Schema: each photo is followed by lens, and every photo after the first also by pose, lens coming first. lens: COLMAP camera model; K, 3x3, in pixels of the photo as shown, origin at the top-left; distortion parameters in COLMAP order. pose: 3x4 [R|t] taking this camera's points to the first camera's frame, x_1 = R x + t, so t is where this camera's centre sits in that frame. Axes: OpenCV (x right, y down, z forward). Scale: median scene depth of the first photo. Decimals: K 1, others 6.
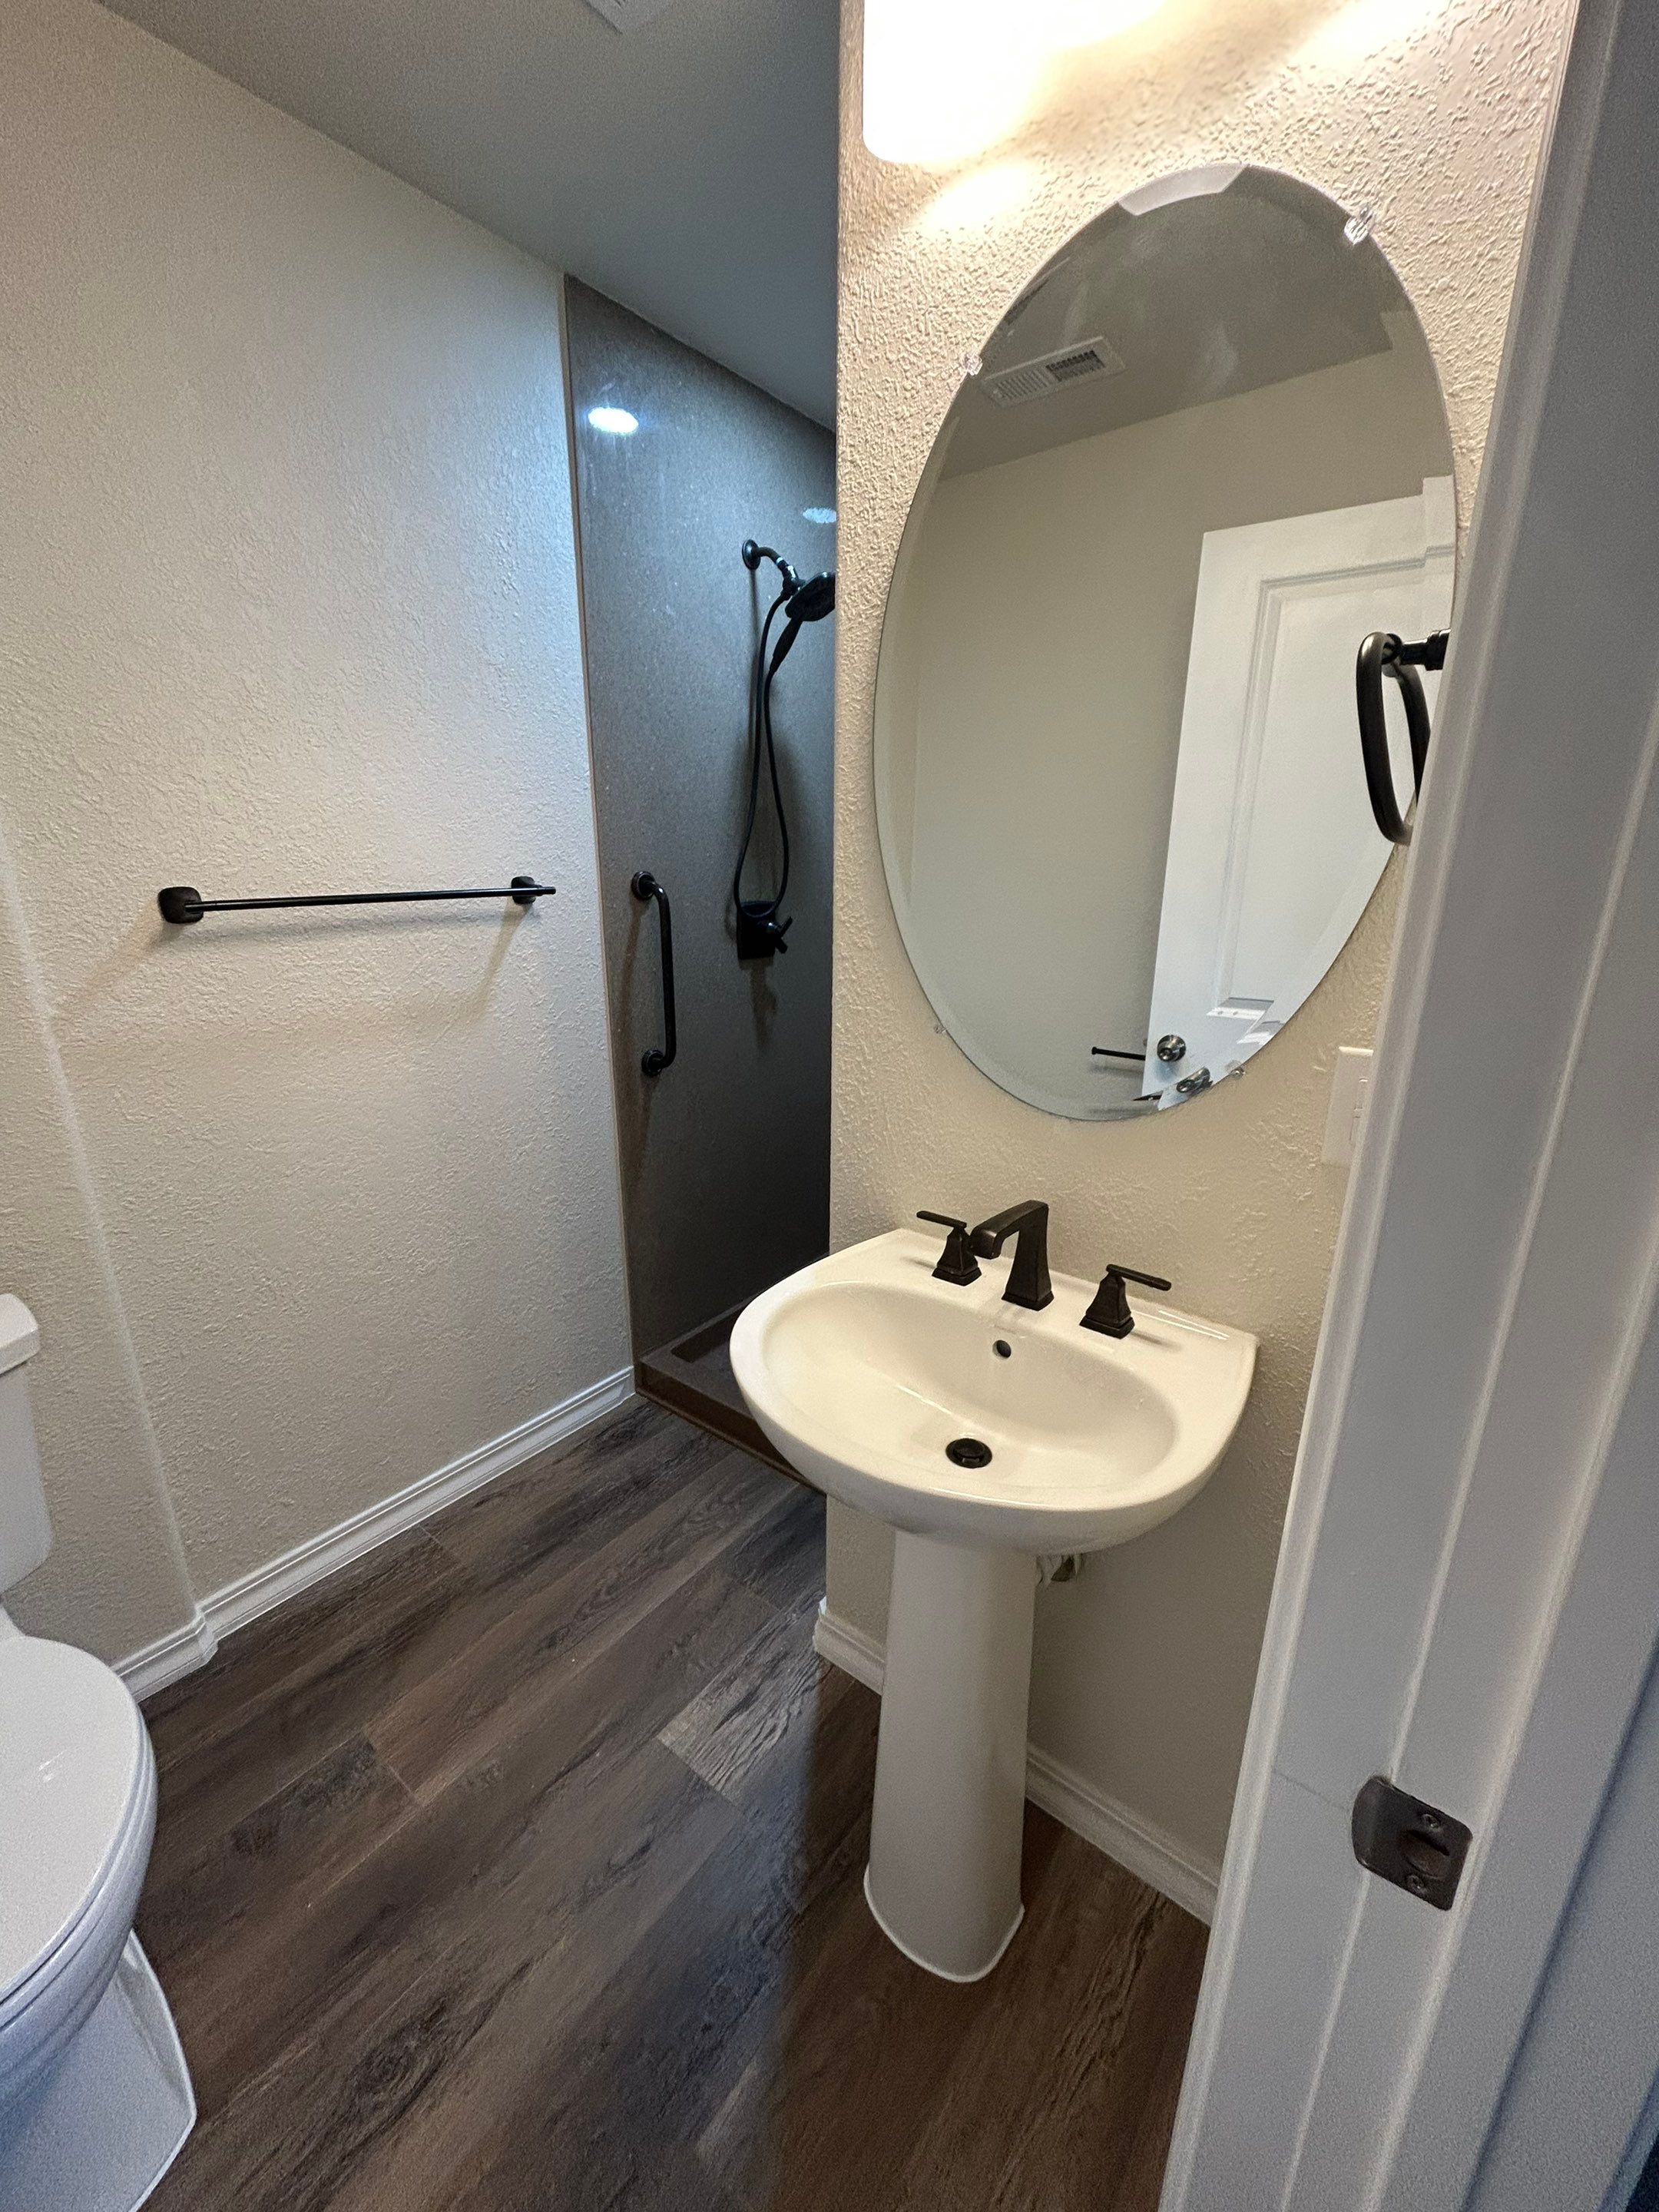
lens RADIAL K [[887.2, 0, 826.6], [0, 887.2, 1107.4], [0, 0, 1]] dist [-0.001932, 0.000868]
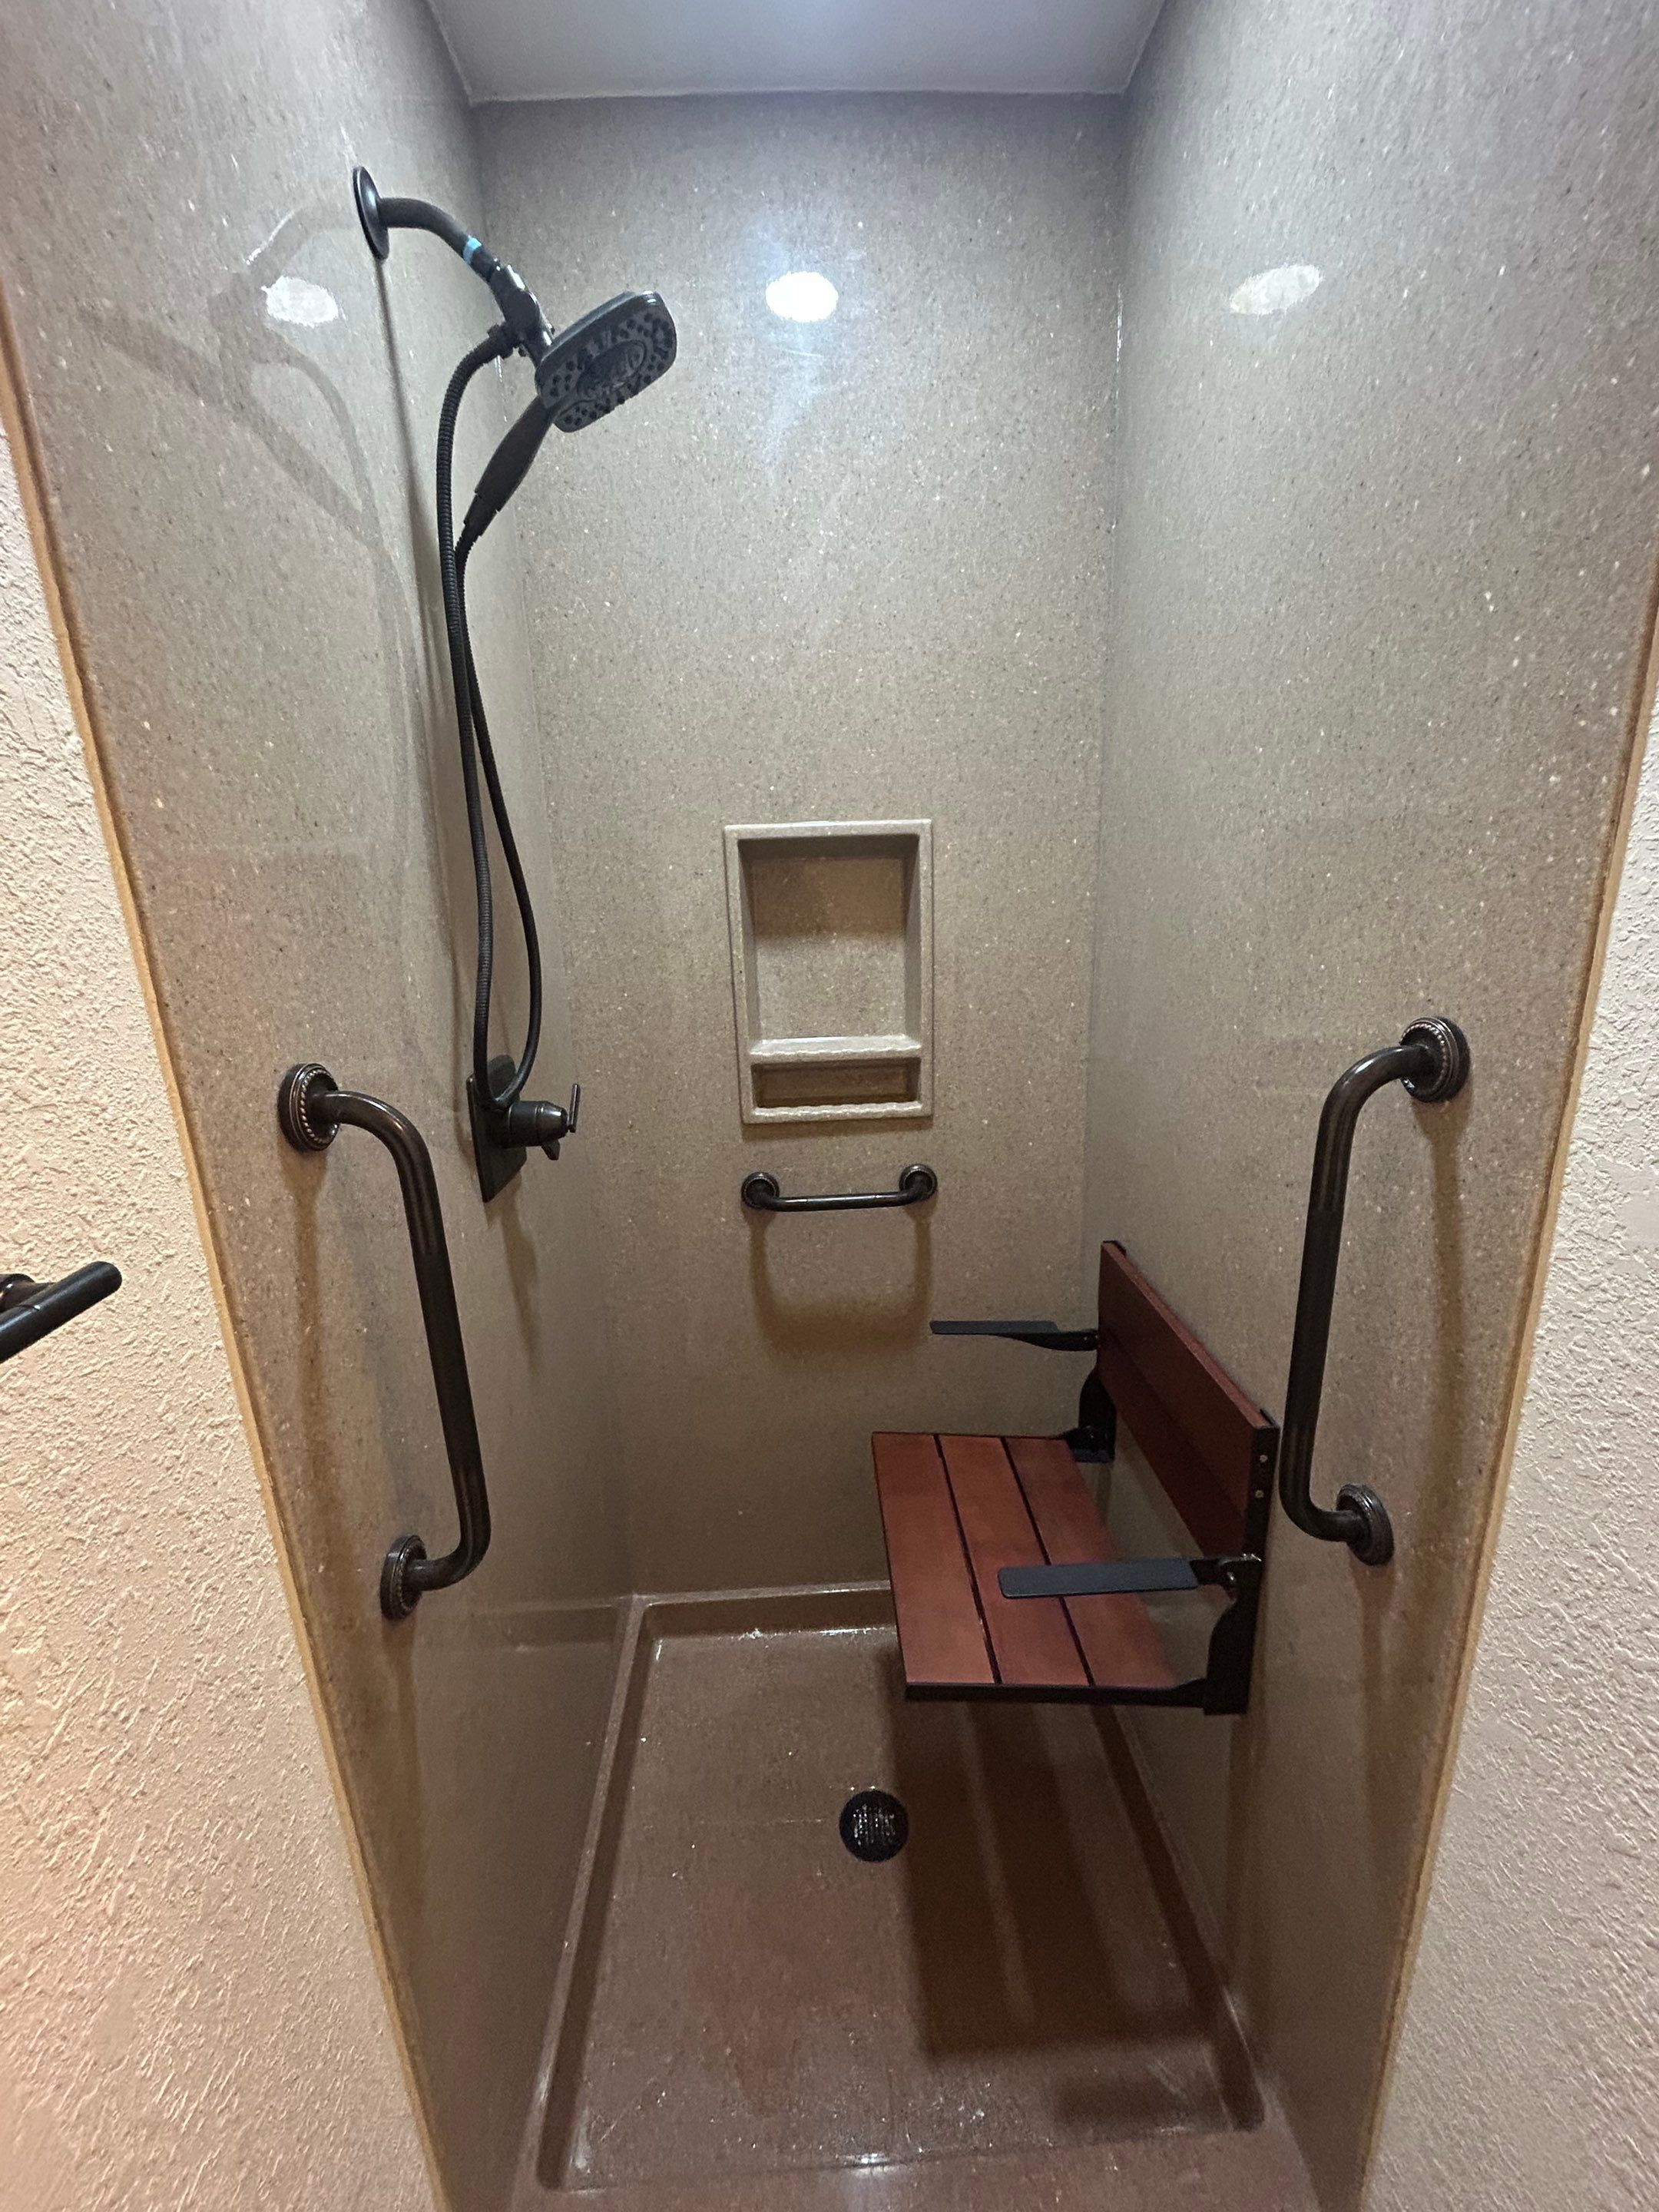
lens RADIAL K [[887.2, 0, 825.8], [0, 887.2, 1105.8], [0, 0, 1]] dist [-0.001932, 0.000868]
pose [[0.762912, -0.202664, 0.613915, -0.342671], [0.223236, 0.973769, 0.044044, -0.293676], [-0.606738, 0.103446, 0.788142, 0.835554]]
